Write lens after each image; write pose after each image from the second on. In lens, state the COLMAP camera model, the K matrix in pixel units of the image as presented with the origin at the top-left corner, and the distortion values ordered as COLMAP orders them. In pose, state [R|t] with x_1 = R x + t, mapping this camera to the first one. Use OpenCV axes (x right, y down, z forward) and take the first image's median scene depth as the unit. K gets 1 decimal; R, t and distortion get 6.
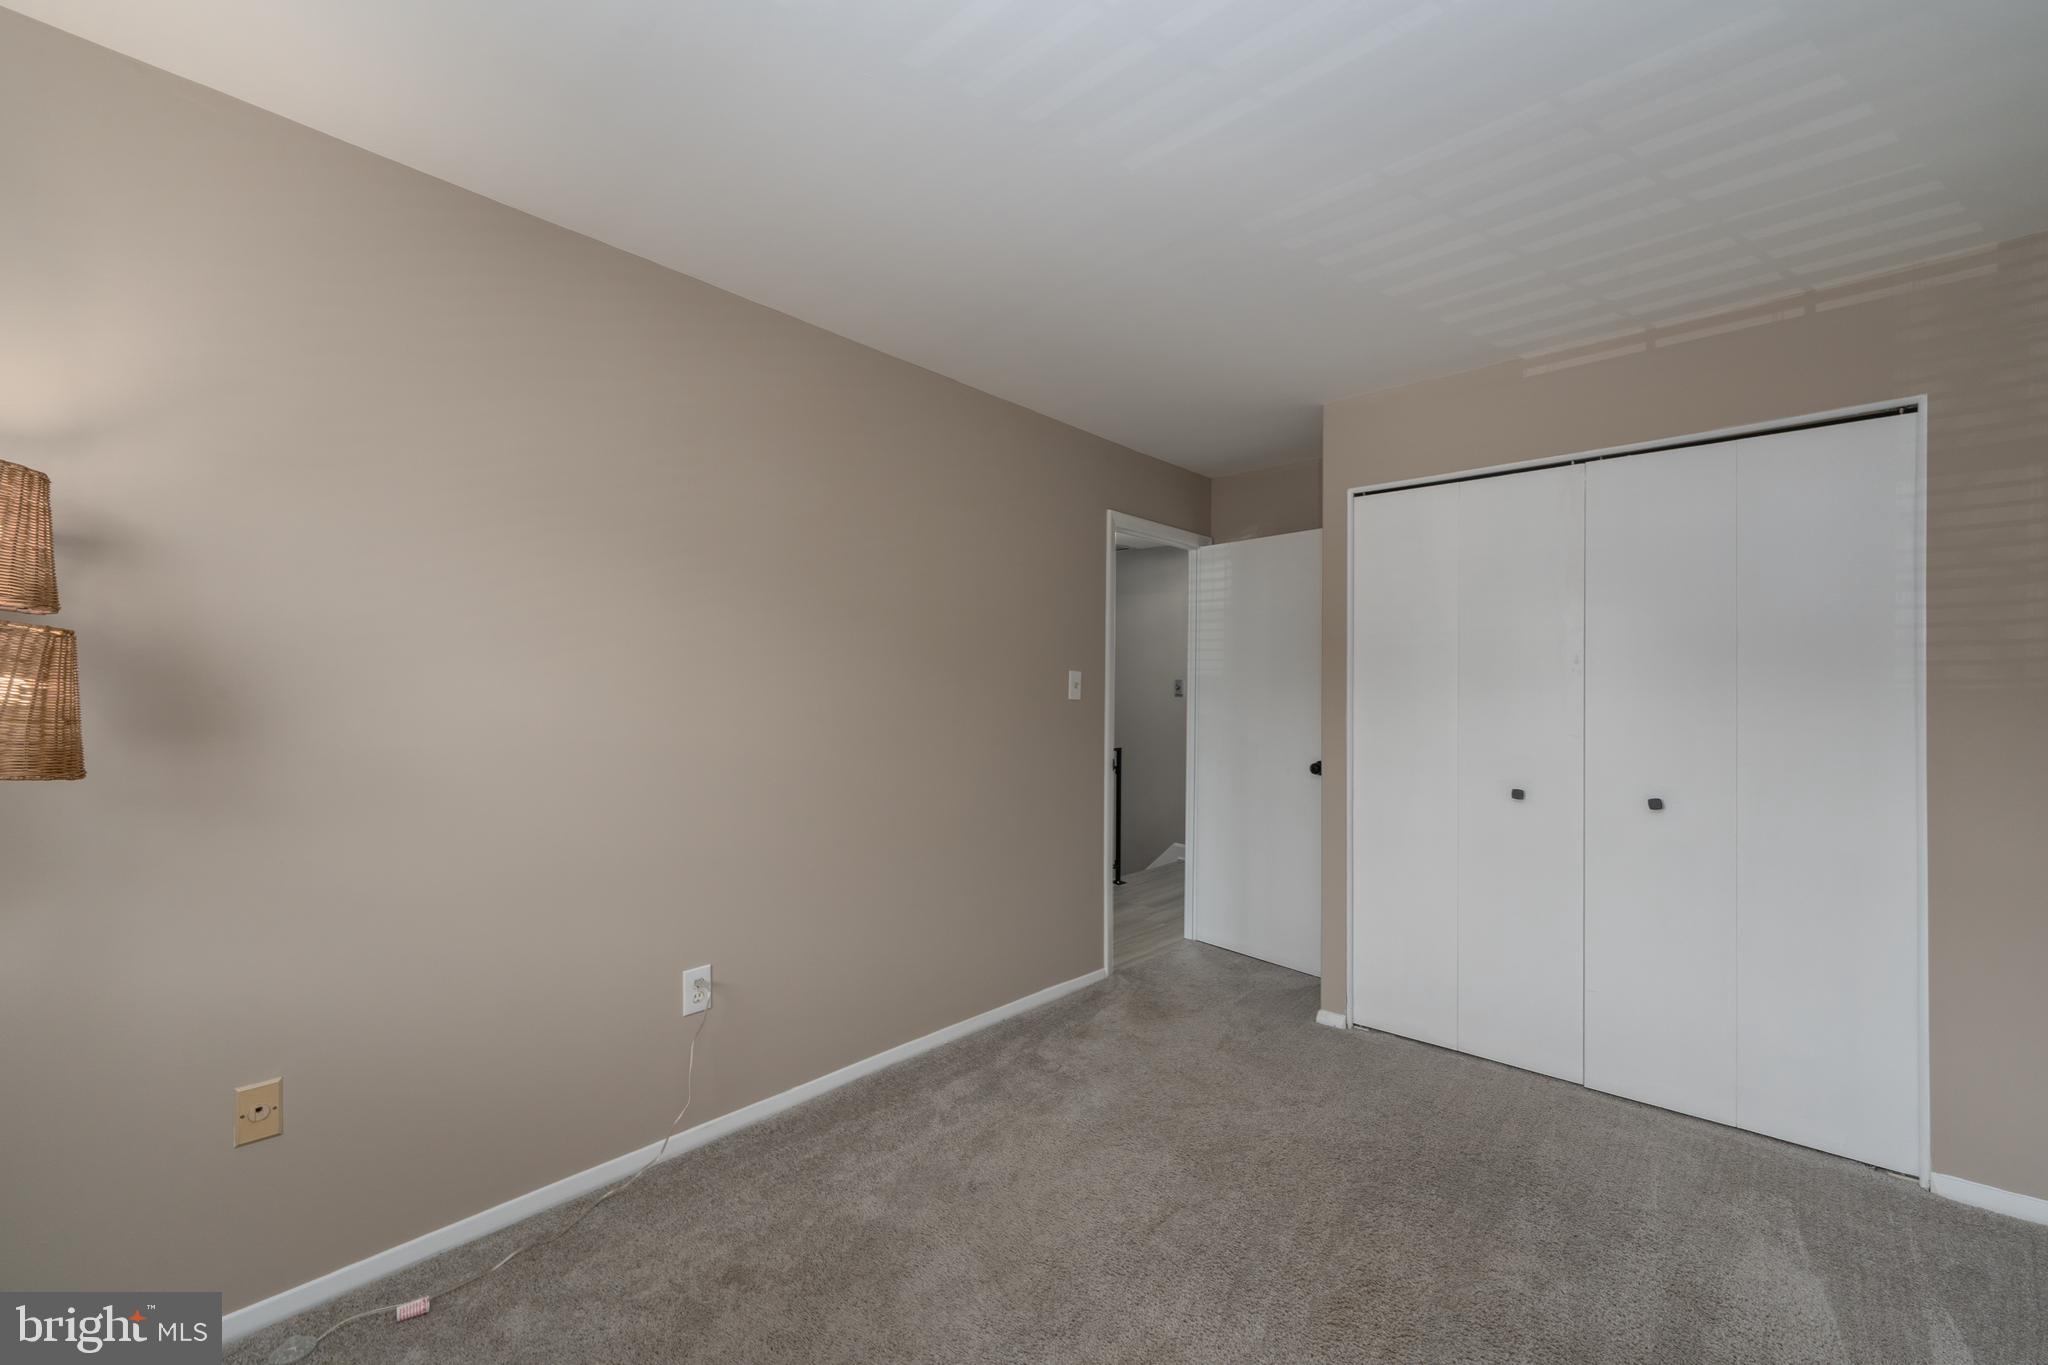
lens RADIAL K [[839.7, 0, 1021.7], [0, 839.7, 695.8], [0, 0, 1]] dist [-0.000998, -0.000201]
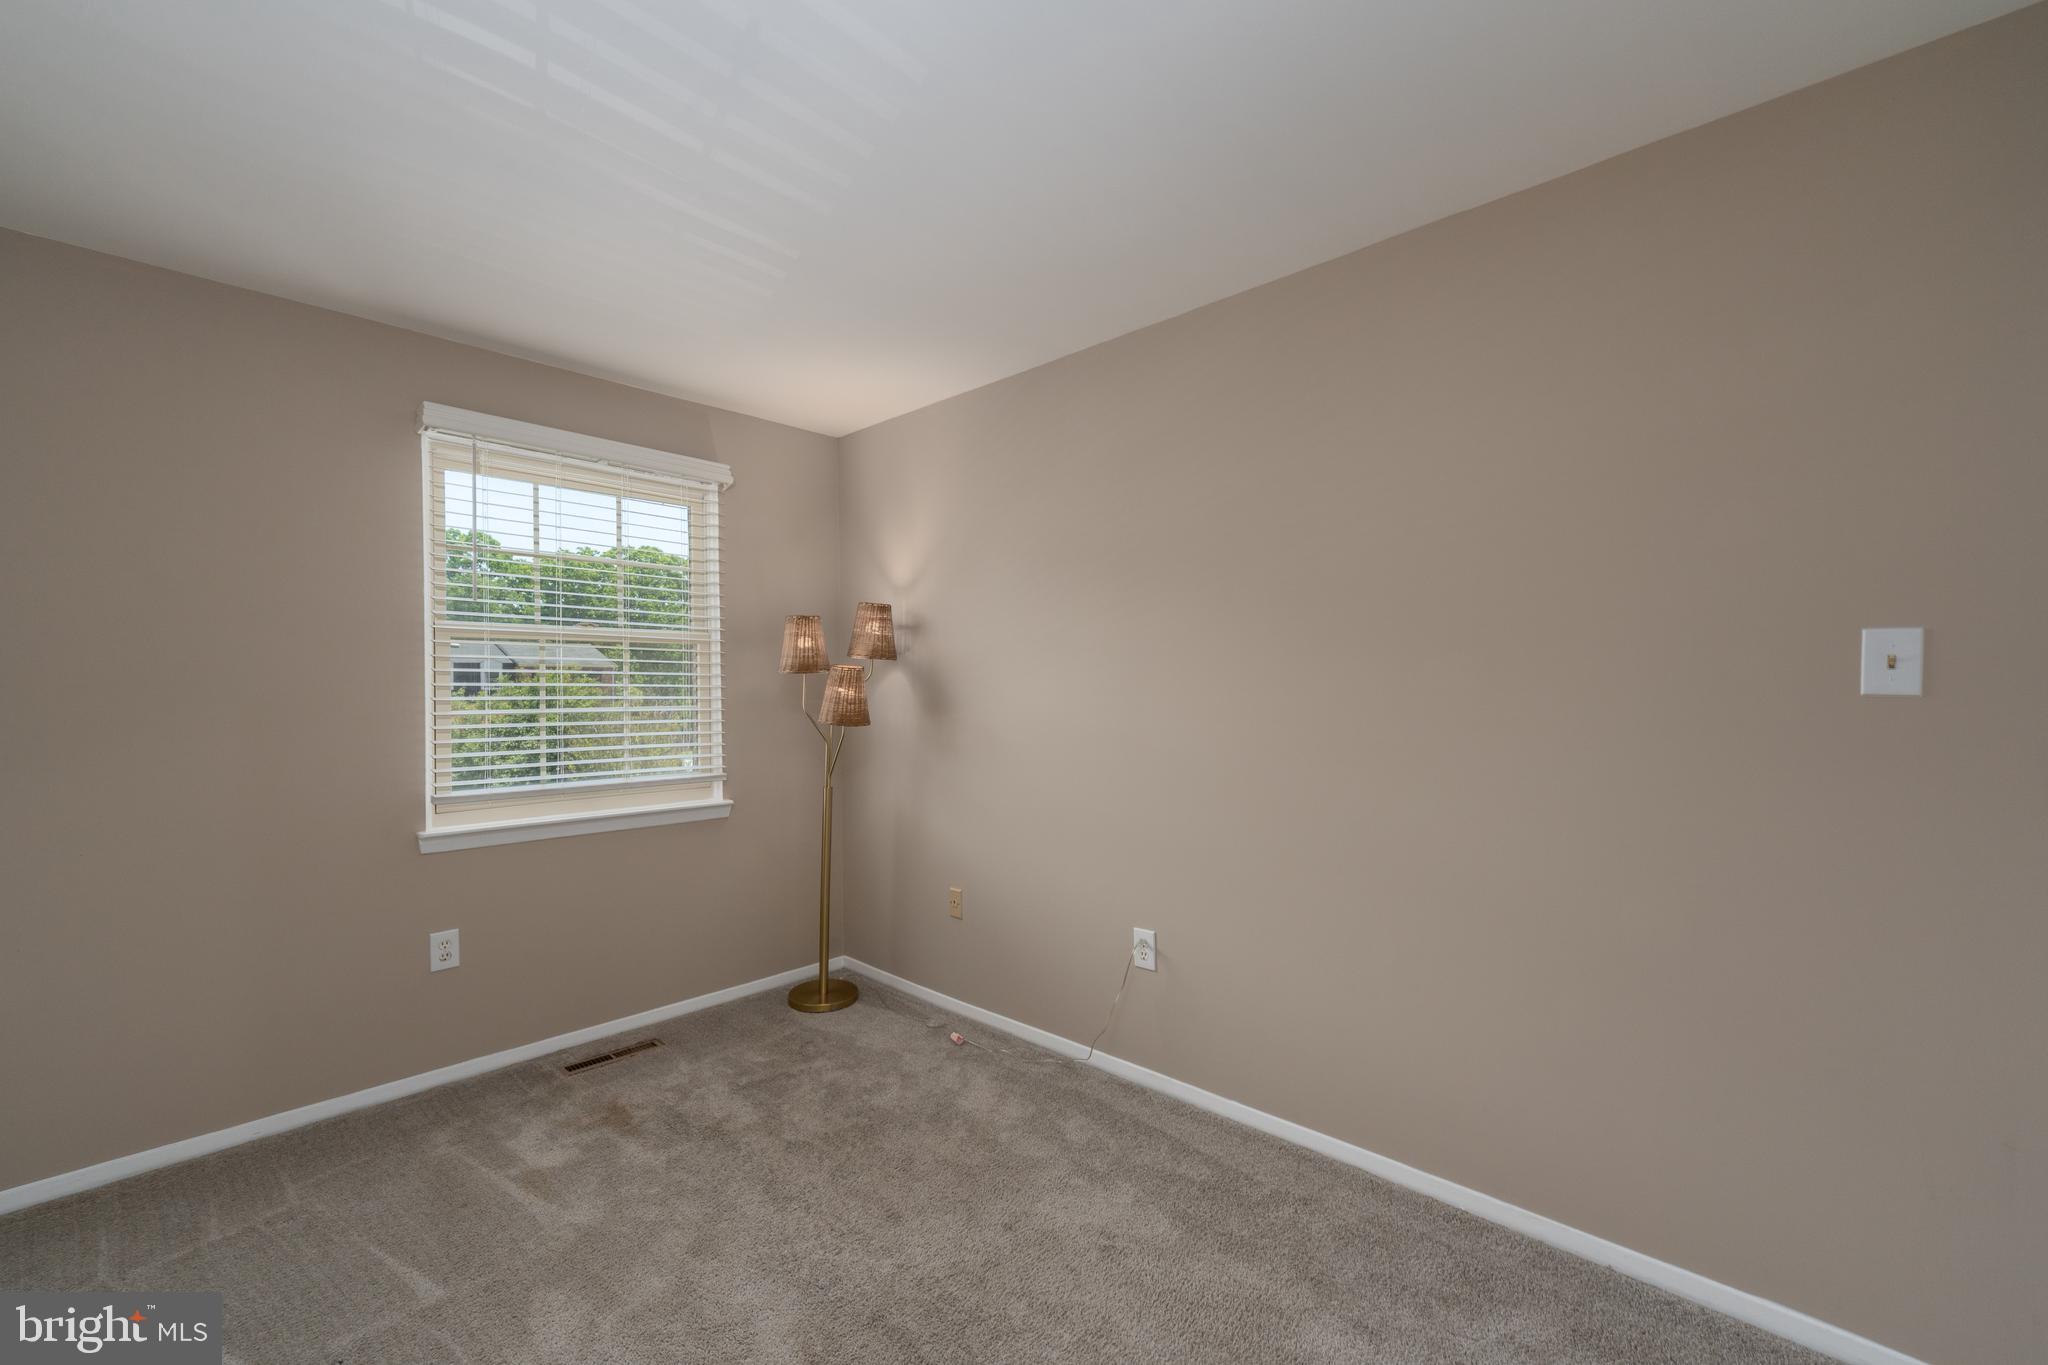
lens RADIAL K [[839.7, 0, 1031.3], [0, 839.7, 683.5], [0, 0, 1]] dist [-0.000998, -0.000201]
pose [[-0.004023, -0.010025, -0.999942, 0.775864], [-0.003617, 0.999943, -0.010010, -0.003180], [0.999985, 0.003577, -0.004059, 0.848452]]
